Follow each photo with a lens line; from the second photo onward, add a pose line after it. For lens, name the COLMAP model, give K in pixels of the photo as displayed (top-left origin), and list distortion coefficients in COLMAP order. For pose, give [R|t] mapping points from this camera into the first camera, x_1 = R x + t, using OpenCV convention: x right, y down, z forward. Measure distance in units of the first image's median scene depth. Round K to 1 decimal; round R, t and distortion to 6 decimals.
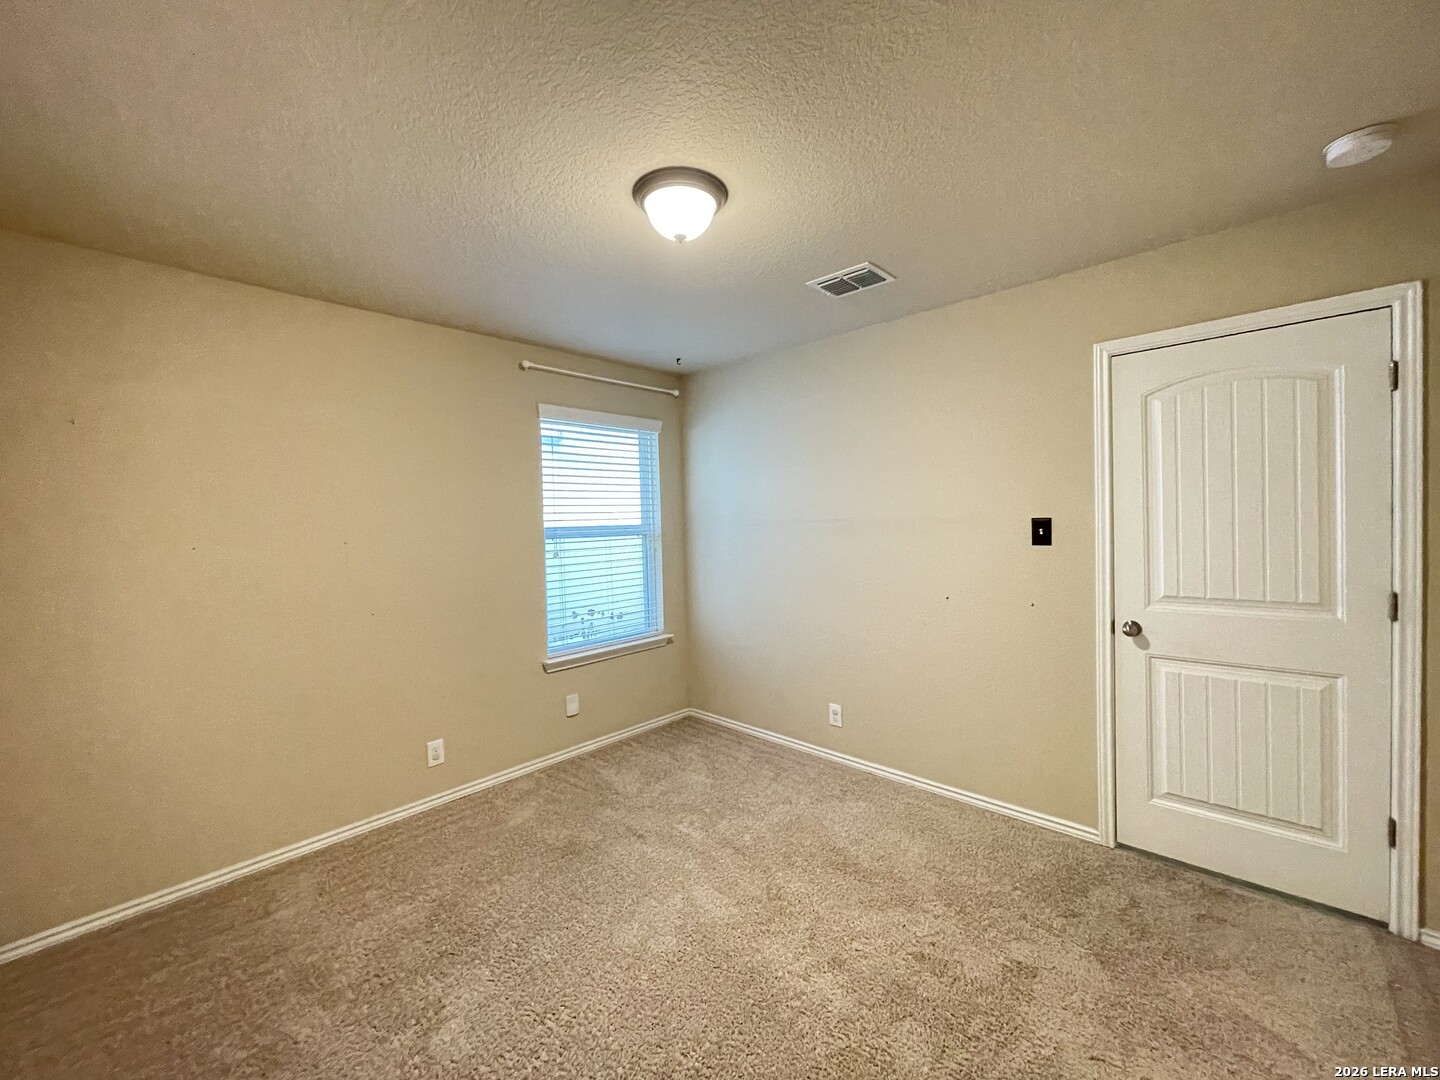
lens RADIAL K [[581.3, 0, 725.2], [0, 581.3, 537.1], [0, 0, 1]] dist [0.003246, -0.000084]
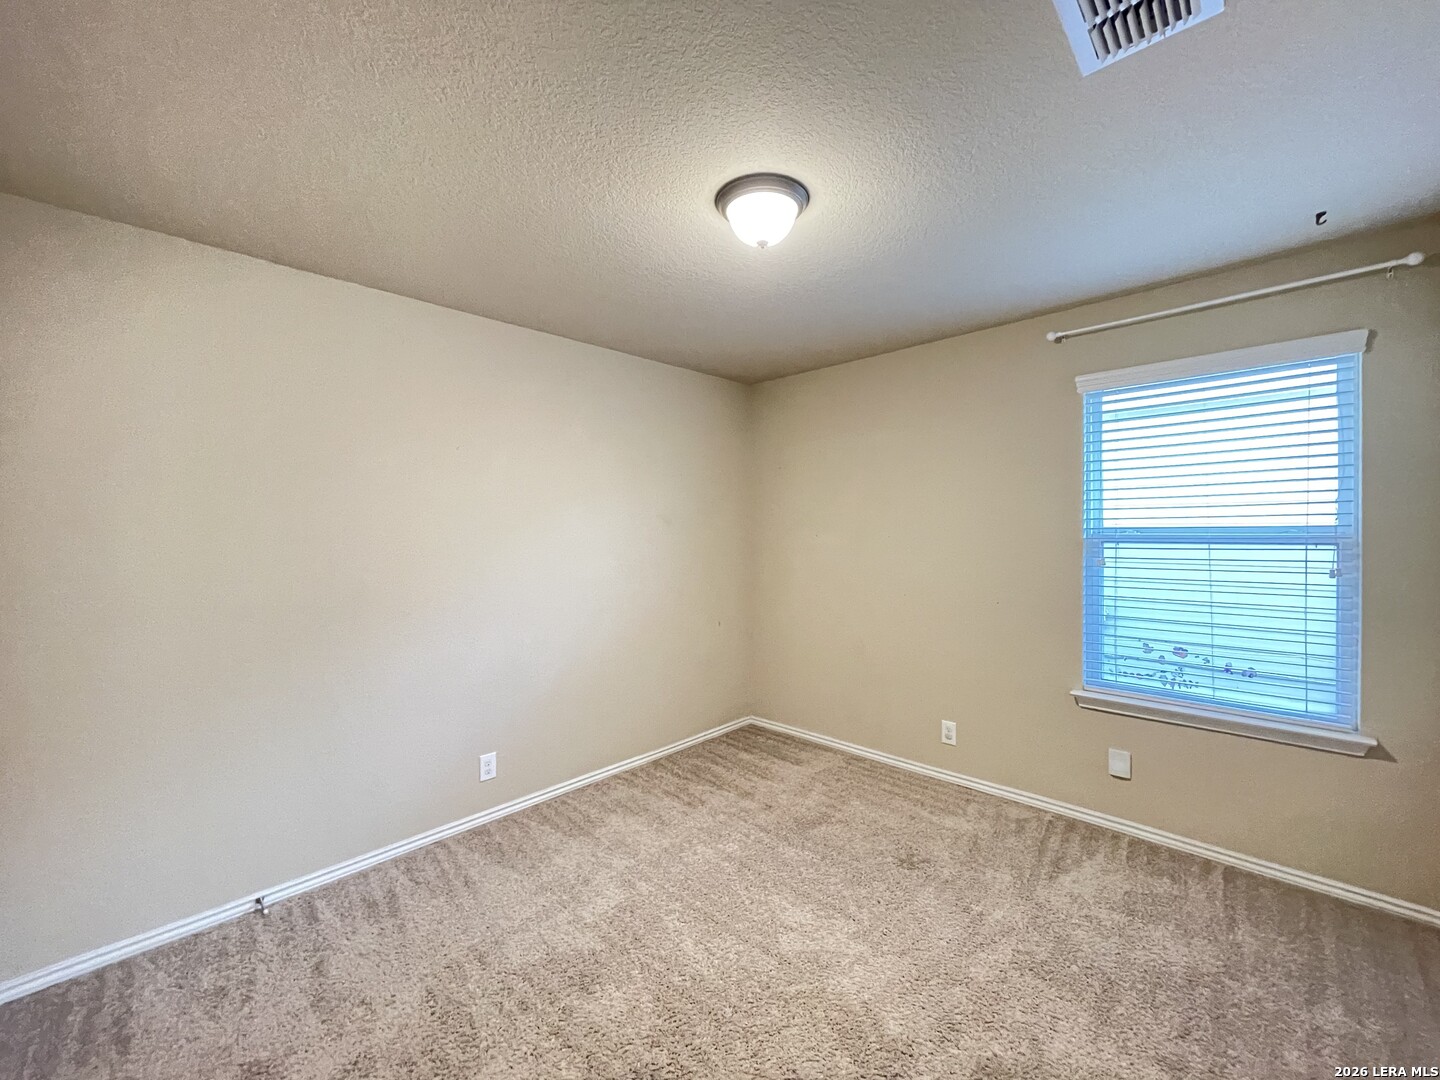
lens RADIAL K [[581.3, 0, 725.2], [0, 581.3, 537.1], [0, 0, 1]] dist [0.003246, -0.000084]
pose [[-0.014414, 0.036178, -0.999241, 0.483045], [-0.022728, 0.999075, 0.036499, -0.020525], [0.999638, 0.023236, -0.013578, 0.487159]]
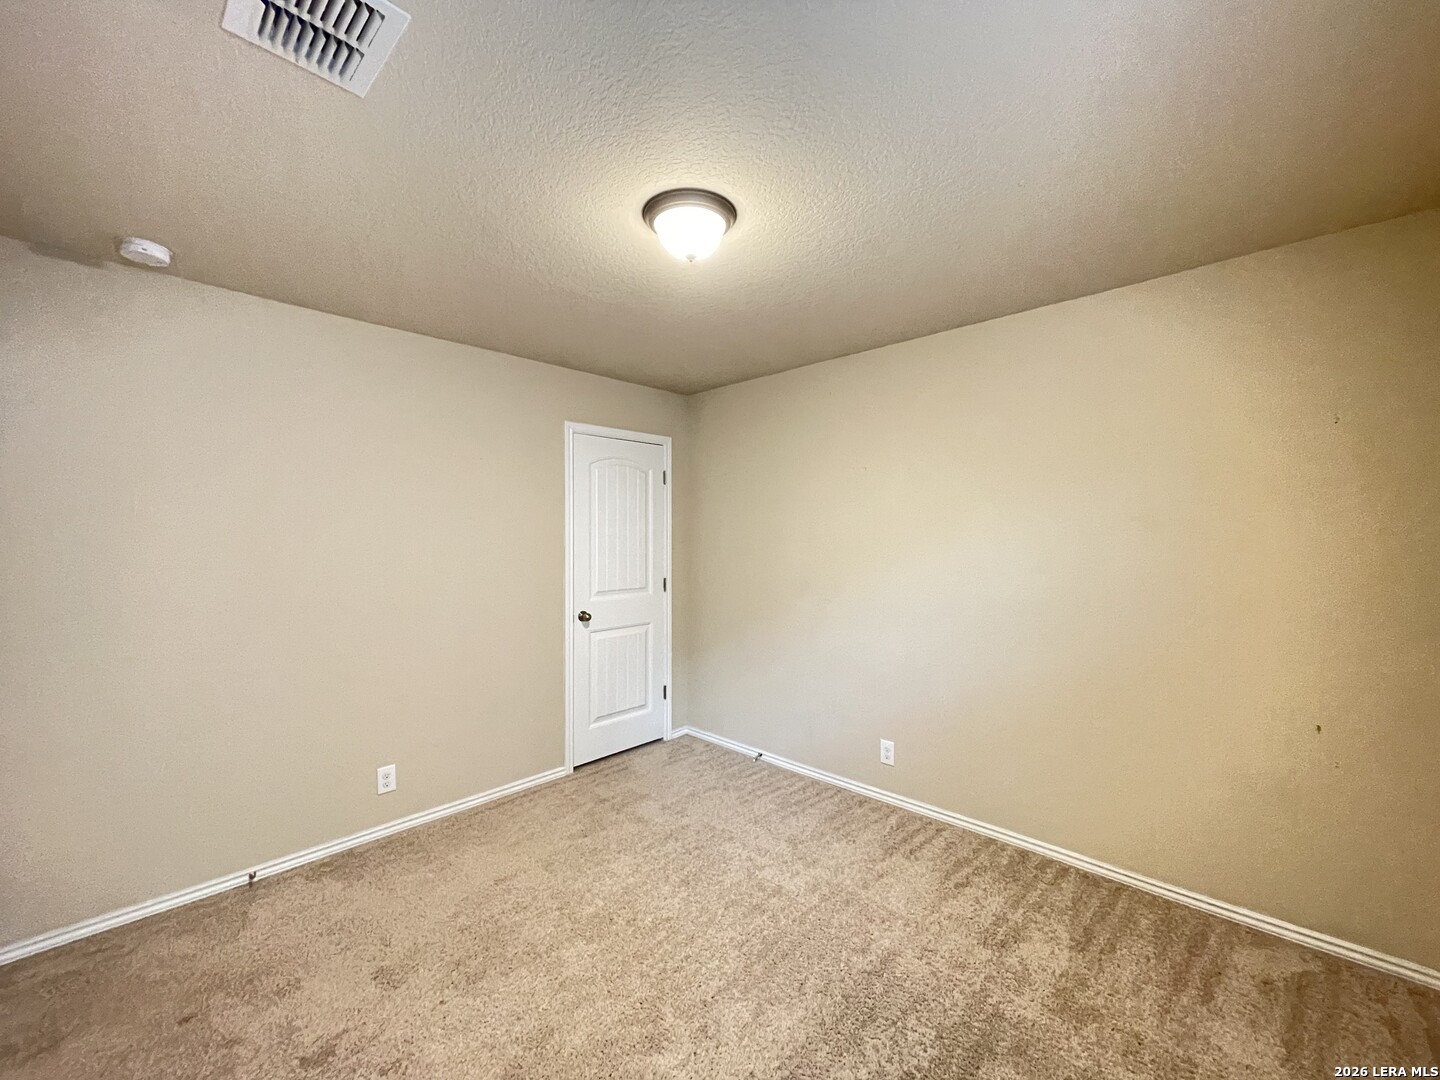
lens RADIAL K [[582.7, 0, 727.3], [0, 582.7, 534.1], [0, 0, 1]] dist [0.000116, -0.003116]
pose [[-0.999795, 0.018211, -0.008827, -0.051794], [0.017873, 0.999156, 0.036989, -0.035928], [0.009493, 0.036824, -0.999277, 1.021018]]
